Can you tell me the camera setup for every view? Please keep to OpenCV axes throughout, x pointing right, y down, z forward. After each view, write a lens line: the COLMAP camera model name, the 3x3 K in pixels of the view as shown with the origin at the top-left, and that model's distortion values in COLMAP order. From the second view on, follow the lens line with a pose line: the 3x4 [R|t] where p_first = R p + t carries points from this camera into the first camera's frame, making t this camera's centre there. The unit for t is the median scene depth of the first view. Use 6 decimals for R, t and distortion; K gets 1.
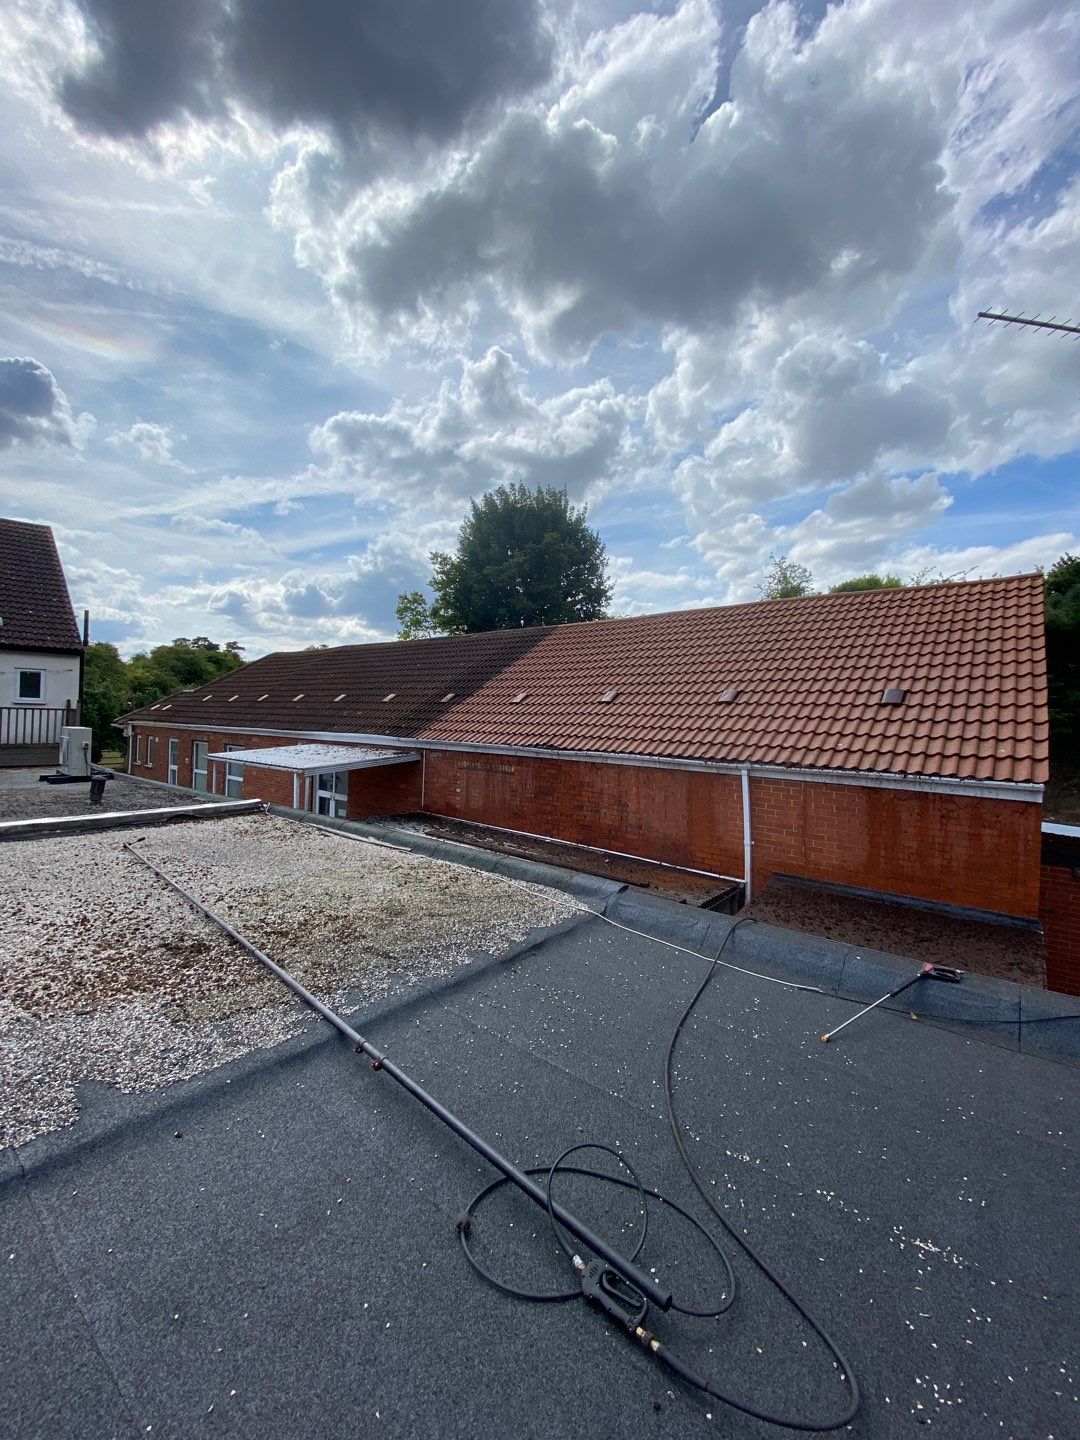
lens RADIAL K [[596.0, 0, 542.5], [0, 596.0, 699.6], [0, 0, 1]] dist [0.002118, -0.012555]
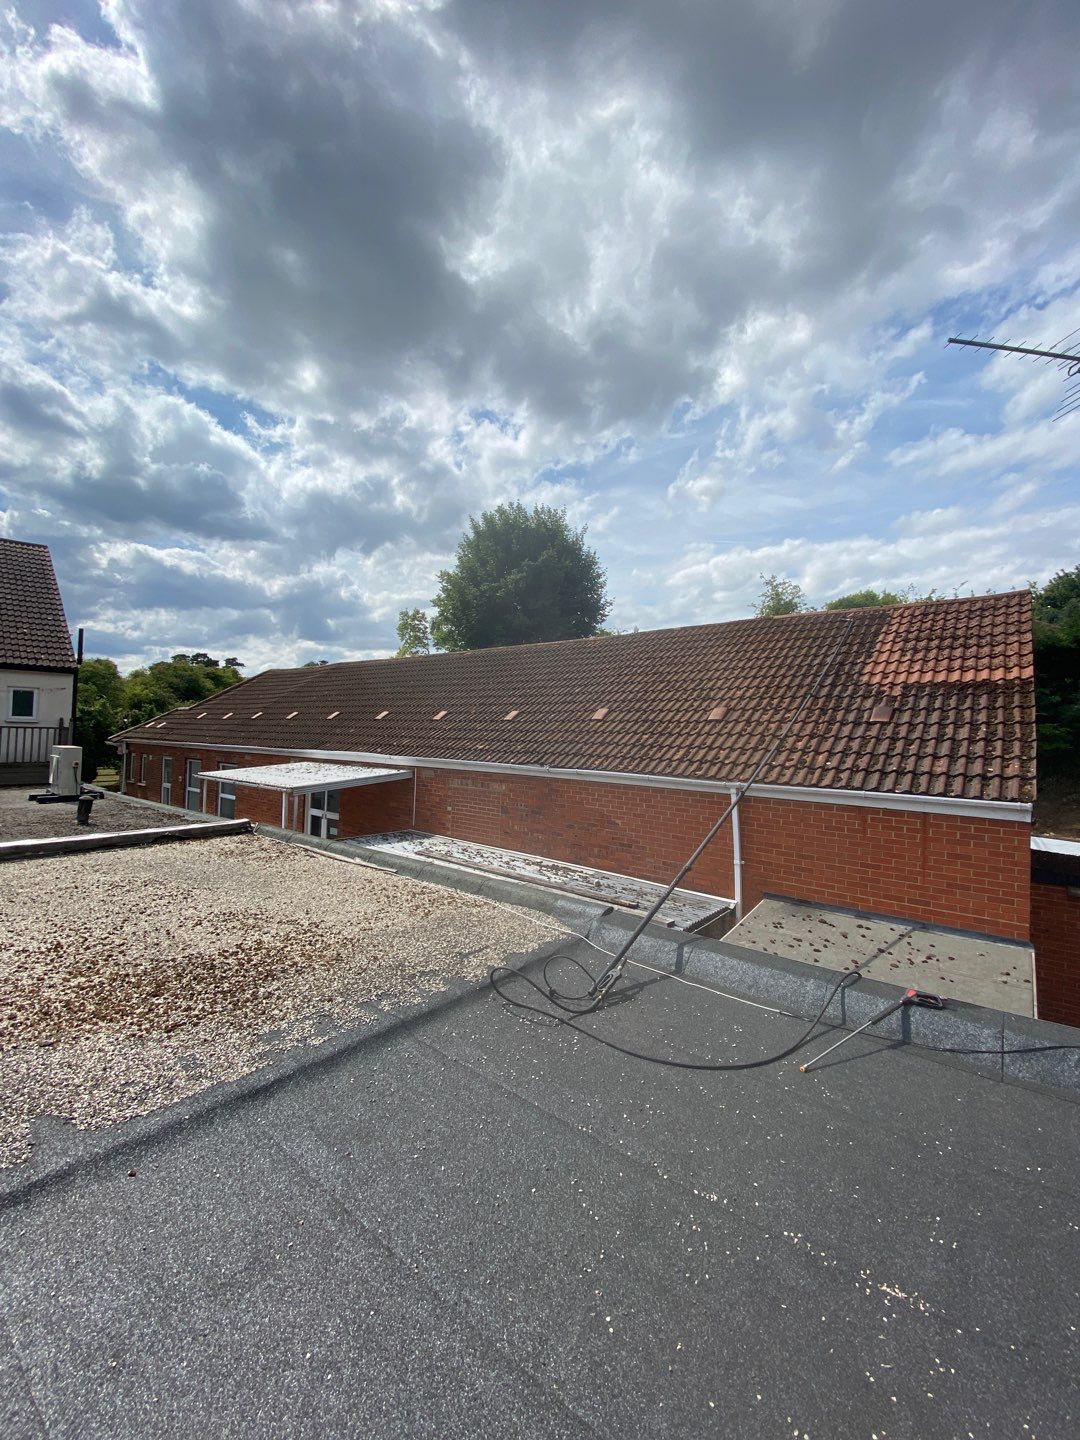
lens RADIAL K [[596.0, 0, 542.8], [0, 596.0, 697.8], [0, 0, 1]] dist [0.002118, -0.012555]
pose [[0.999996, -0.002947, -0.000100, 0.018237], [0.002944, 0.999611, -0.027738, -0.006082], [0.000182, 0.027737, 0.999615, 0.001146]]
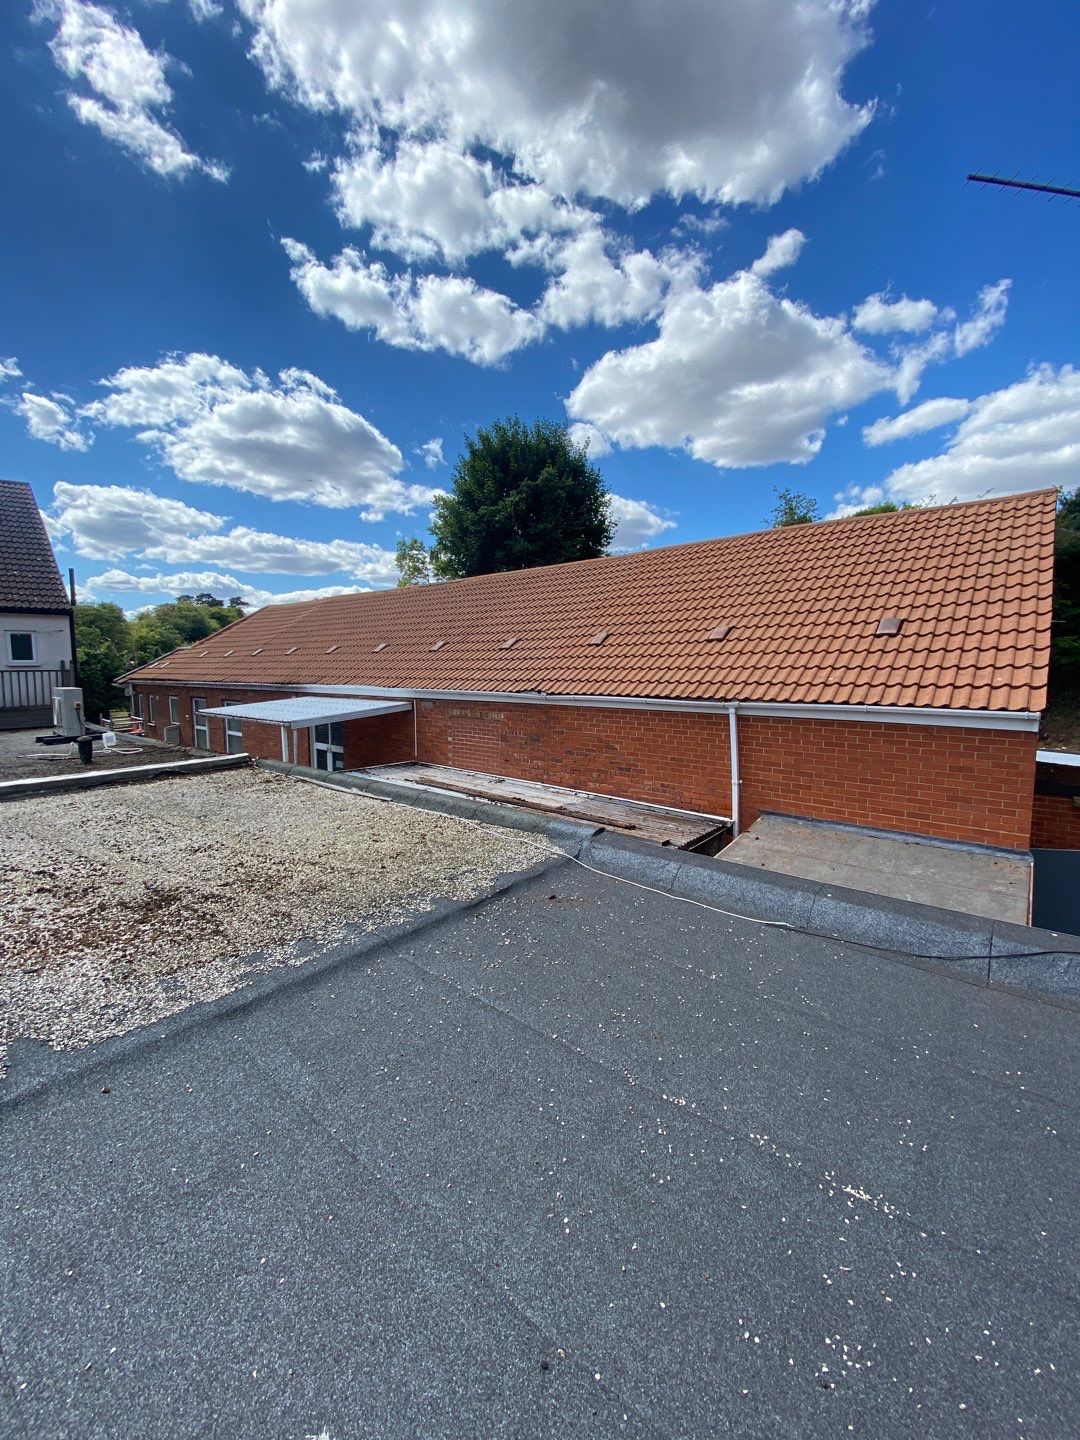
lens RADIAL K [[596.0, 0, 540.2], [0, 596.0, 701.7], [0, 0, 1]] dist [0.002118, -0.012555]
pose [[0.999124, -0.033883, -0.024545, 0.043787], [0.036054, 0.994902, 0.094179, 0.004574], [0.021229, -0.094981, 0.995253, 0.023416]]
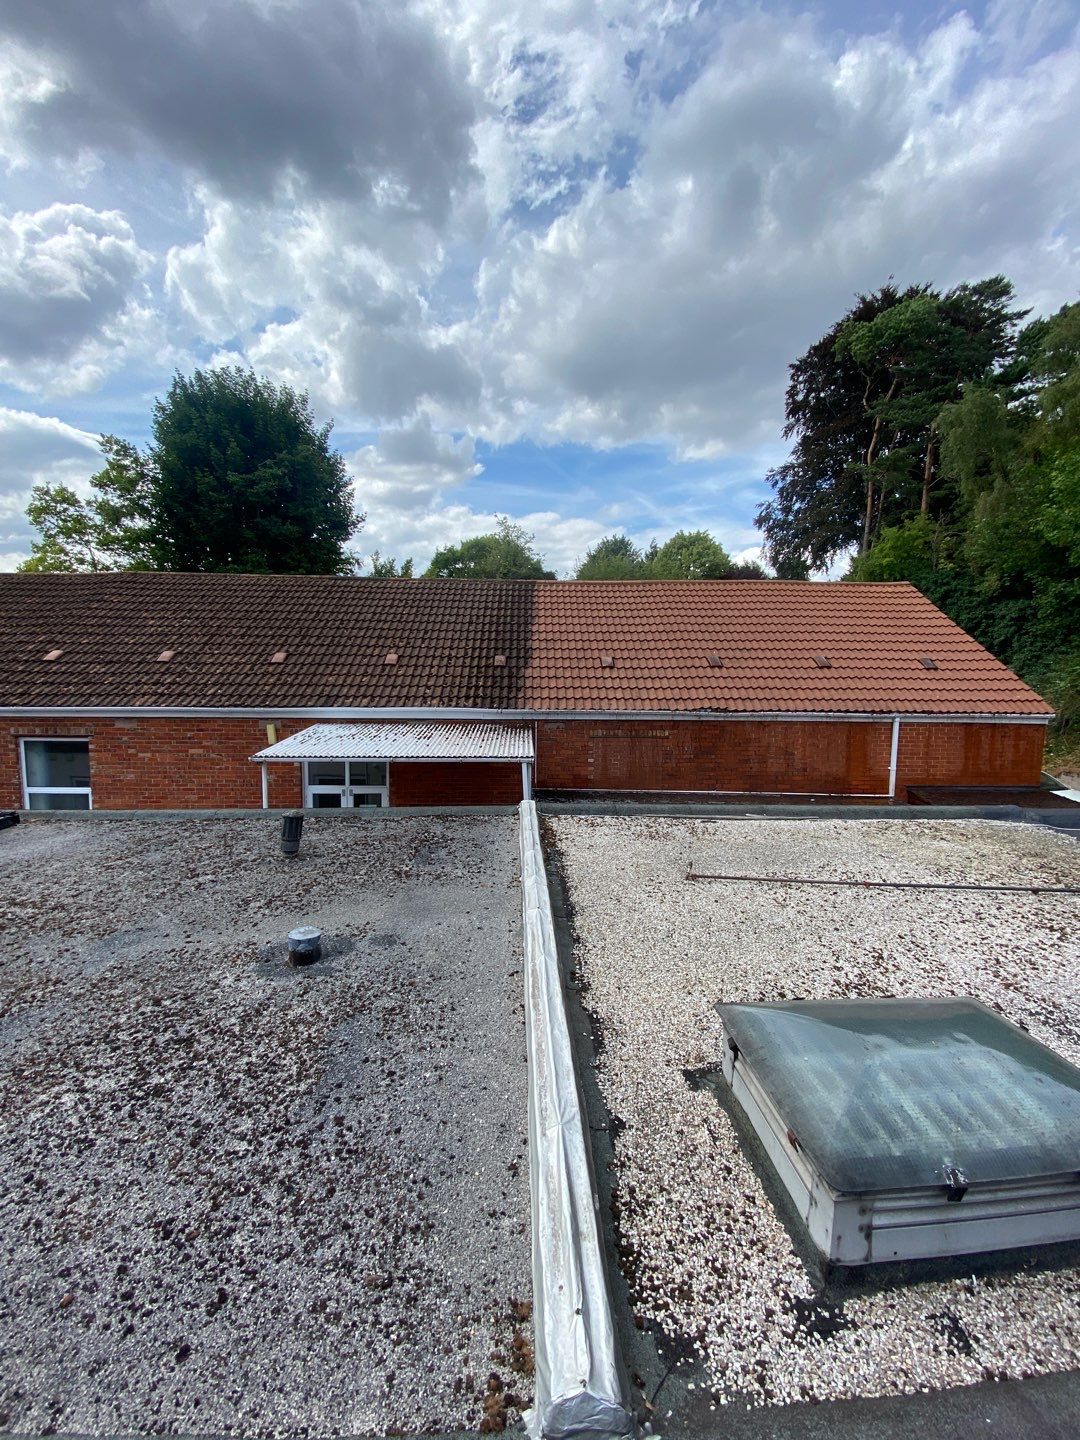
lens RADIAL K [[596.0, 0, 548.3], [0, 596.0, 711.3], [0, 0, 1]] dist [0.002118, -0.012555]
pose [[0.741610, -0.074700, 0.666660, -1.007960], [-0.010124, 0.992421, 0.122465, -0.053780], [-0.670755, -0.097570, 0.735233, 0.409889]]
